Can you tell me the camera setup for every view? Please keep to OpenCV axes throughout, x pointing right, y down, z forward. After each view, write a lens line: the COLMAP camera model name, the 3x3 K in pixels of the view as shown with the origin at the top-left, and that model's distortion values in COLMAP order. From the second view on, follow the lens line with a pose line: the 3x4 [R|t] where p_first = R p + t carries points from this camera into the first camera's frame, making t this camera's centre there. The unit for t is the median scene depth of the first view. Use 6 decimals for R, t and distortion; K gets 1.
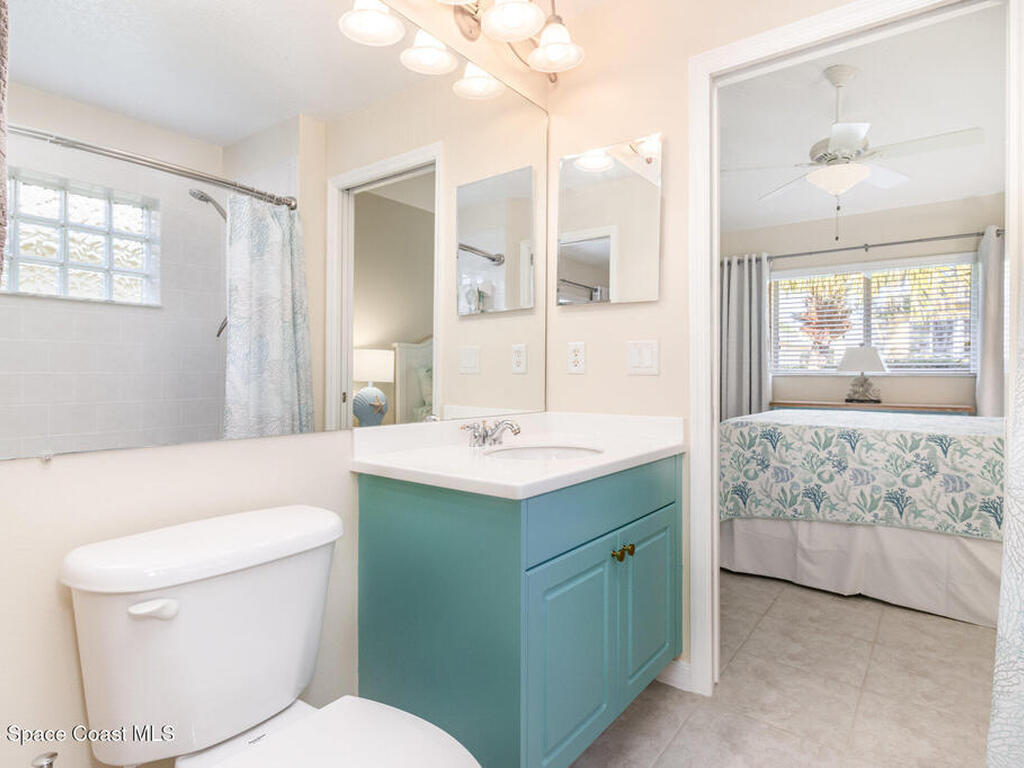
lens RADIAL K [[567.8, 0, 511.6], [0, 567.8, 376.7], [0, 0, 1]] dist [-0.004283, -0.001590]
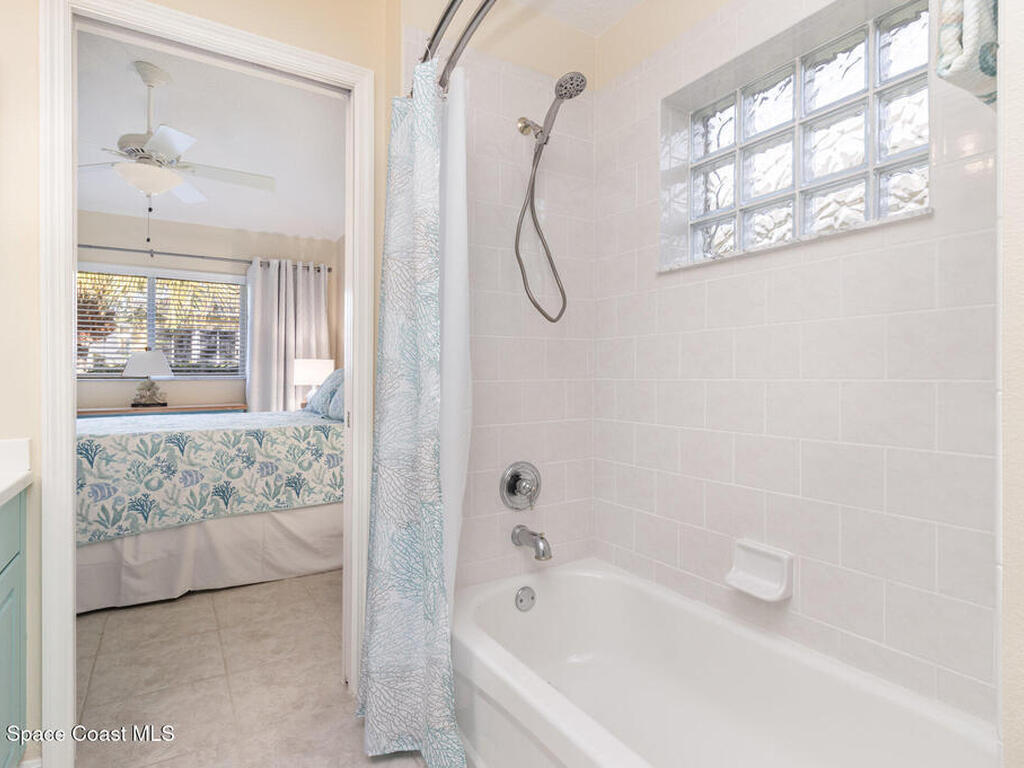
lens RADIAL K [[540.5, 0, 518.6], [0, 540.5, 378.9], [0, 0, 1]] dist [0.004390, -0.002304]
pose [[0.339490, -0.009310, 0.940564, -0.106485], [0.011493, 0.999917, 0.005749, -0.002430], [-0.940540, 0.008858, 0.339569, 0.096464]]
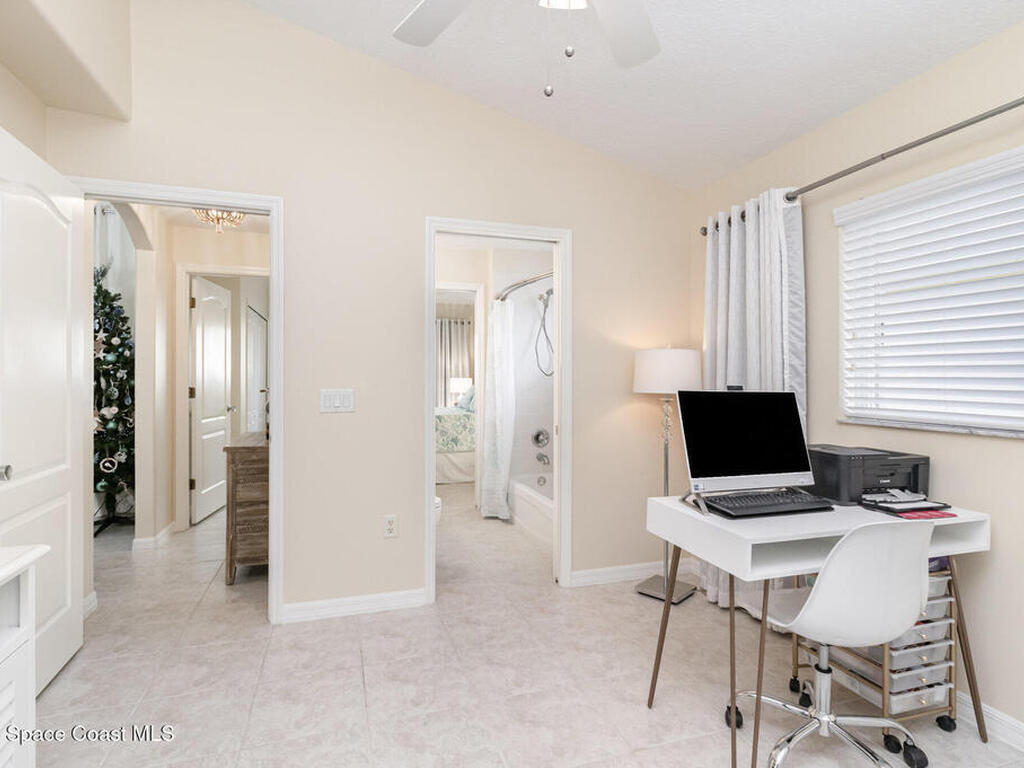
lens RADIAL K [[540.5, 0, 508.5], [0, 540.5, 378.6], [0, 0, 1]] dist [0.004390, -0.002304]
pose [[0.570211, -0.011904, 0.821412, -1.060688], [0.013299, 0.999898, 0.005258, -0.074244], [-0.821391, 0.007926, 0.570311, -0.667288]]
